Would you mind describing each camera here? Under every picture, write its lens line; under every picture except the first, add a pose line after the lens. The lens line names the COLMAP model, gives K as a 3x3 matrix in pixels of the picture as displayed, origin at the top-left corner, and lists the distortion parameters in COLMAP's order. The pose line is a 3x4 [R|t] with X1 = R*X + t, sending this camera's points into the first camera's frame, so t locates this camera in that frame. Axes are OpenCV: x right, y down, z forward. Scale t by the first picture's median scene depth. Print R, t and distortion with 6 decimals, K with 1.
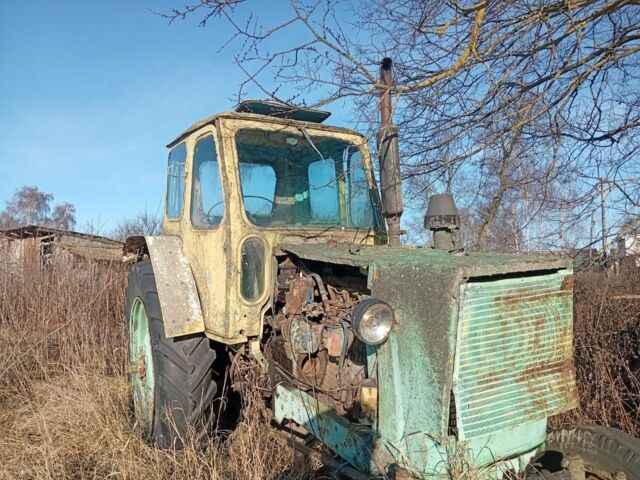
lens RADIAL K [[484.6, 0, 340.0], [0, 484.6, 260.4], [0, 0, 1]] dist [0.053574, 0.019827]
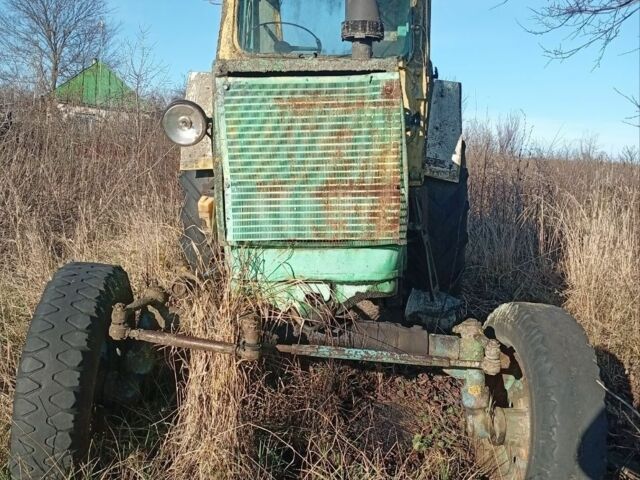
lens RADIAL K [[644.8, 0, 319.2], [0, 644.8, 240.9], [0, 0, 1]] dist [0.062525, 0.000000]
pose [[0.864375, 0.121710, -0.487896, 0.925665], [-0.053263, 0.986968, 0.151846, 0.138509], [0.500019, -0.105265, 0.859593, -0.035844]]
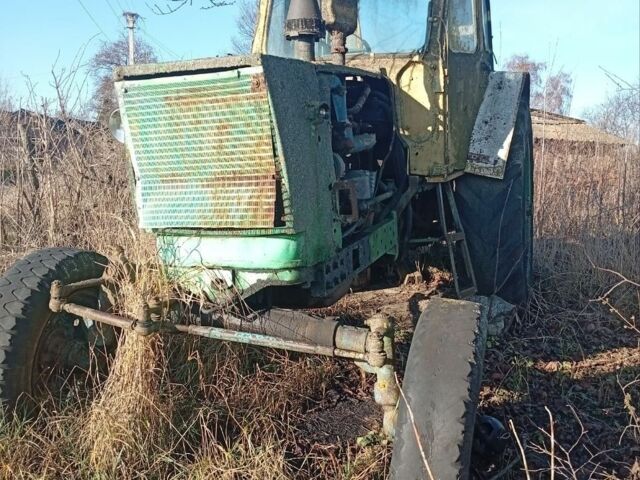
lens RADIAL K [[644.8, 0, 321.2], [0, 644.8, 242.1], [0, 0, 1]] dist [0.062525, 0.000000]
pose [[0.644881, 0.128125, -0.753467, 1.434482], [-0.019010, 0.988232, 0.151775, 0.147290], [0.764046, -0.083553, 0.639728, 0.326280]]
